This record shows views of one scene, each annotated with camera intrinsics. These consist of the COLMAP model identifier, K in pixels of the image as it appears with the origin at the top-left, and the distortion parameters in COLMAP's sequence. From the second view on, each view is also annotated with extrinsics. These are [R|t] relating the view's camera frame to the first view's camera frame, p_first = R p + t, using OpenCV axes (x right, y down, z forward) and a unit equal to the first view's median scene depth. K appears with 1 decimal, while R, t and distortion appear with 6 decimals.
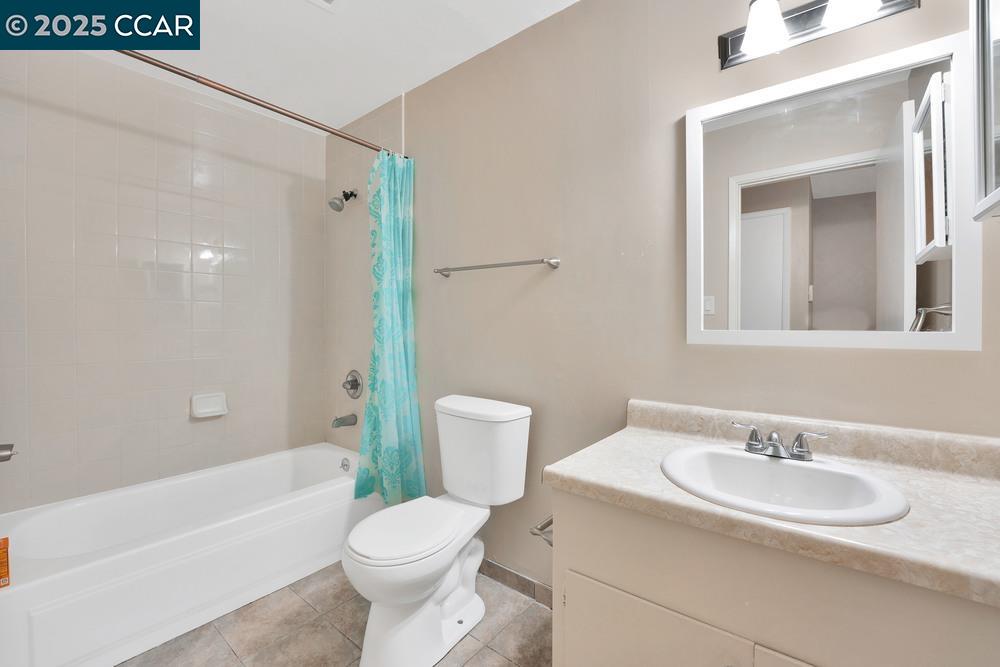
lens RADIAL K [[412.0, 0, 501.1], [0, 412.0, 330.0], [0, 0, 1]] dist [-0.020099, -0.000360]
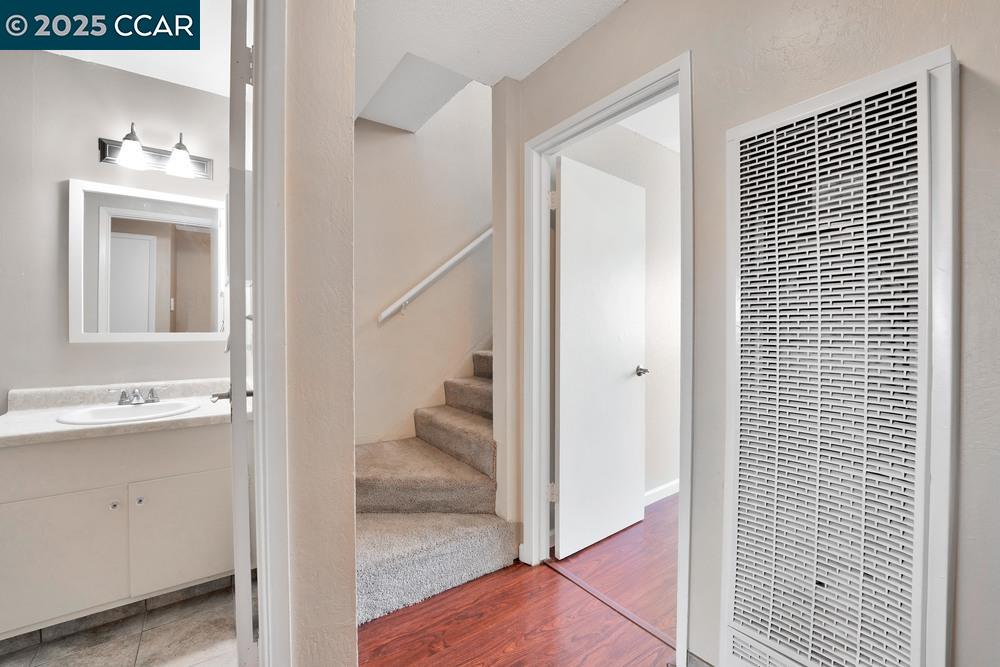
lens RADIAL K [[412.0, 0, 501.8], [0, 412.0, 330.0], [0, 0, 1]] dist [-0.020099, -0.000360]
pose [[0.261719, -0.002074, 0.965142, -0.485003], [0.006298, 0.999980, 0.000441, -0.001744], [-0.965124, 0.005963, 0.261726, -0.785569]]
